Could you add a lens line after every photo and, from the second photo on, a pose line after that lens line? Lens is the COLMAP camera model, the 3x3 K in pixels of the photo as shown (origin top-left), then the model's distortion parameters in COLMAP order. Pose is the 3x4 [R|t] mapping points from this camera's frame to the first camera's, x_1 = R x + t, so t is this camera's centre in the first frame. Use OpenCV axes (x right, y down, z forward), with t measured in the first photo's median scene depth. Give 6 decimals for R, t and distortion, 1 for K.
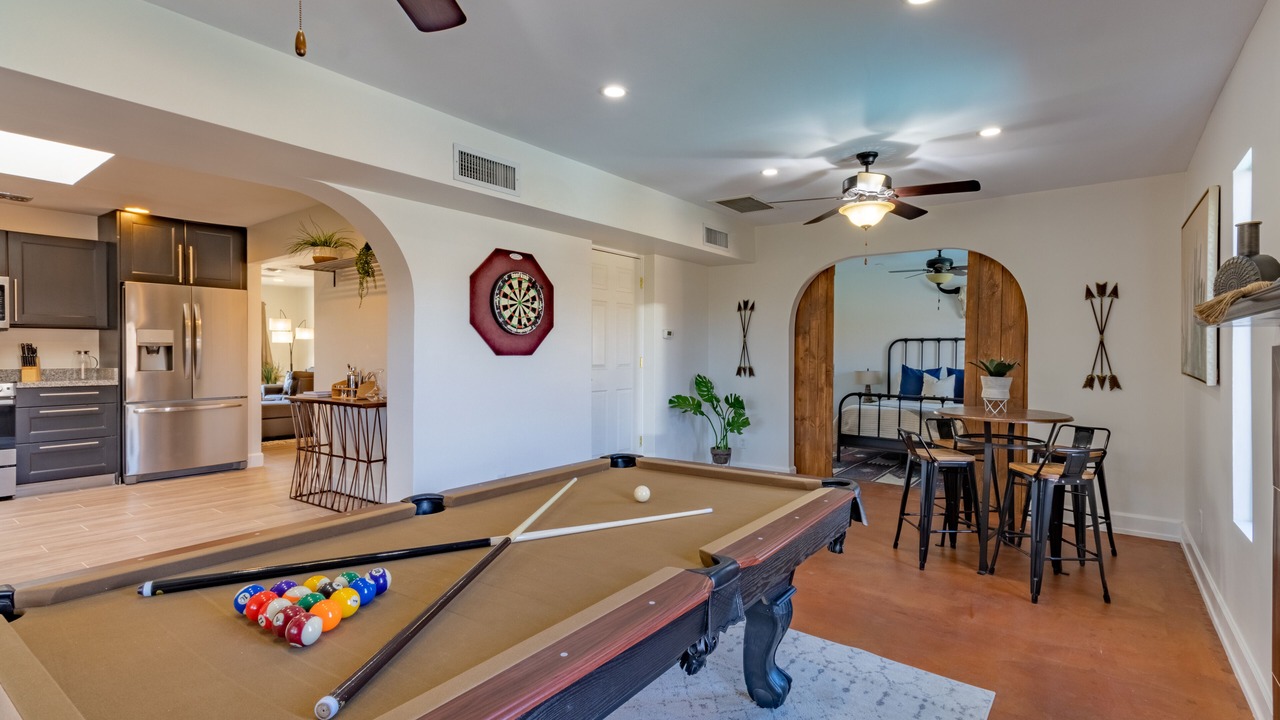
lens RADIAL K [[597.8, 0, 650.4], [0, 597.8, 355.9], [0, 0, 1]] dist [0.002574, -0.000939]
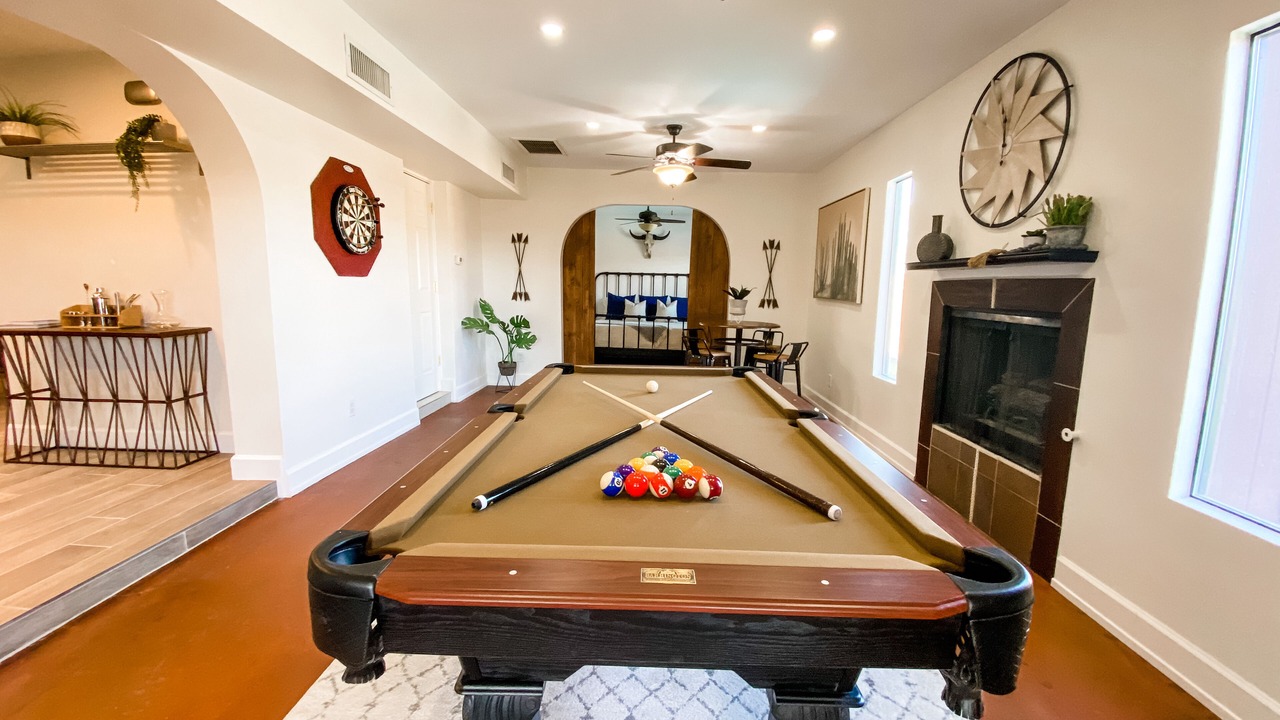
lens RADIAL K [[510.0, 0, 636.2], [0, 510.0, 370.5], [0, 0, 1]] dist [-0.012650, -0.001004]
pose [[0.827140, -0.075087, 0.556957, -0.310656], [-0.016844, 0.987277, 0.158117, 0.011452], [-0.561744, -0.140166, 0.815351, 0.060459]]
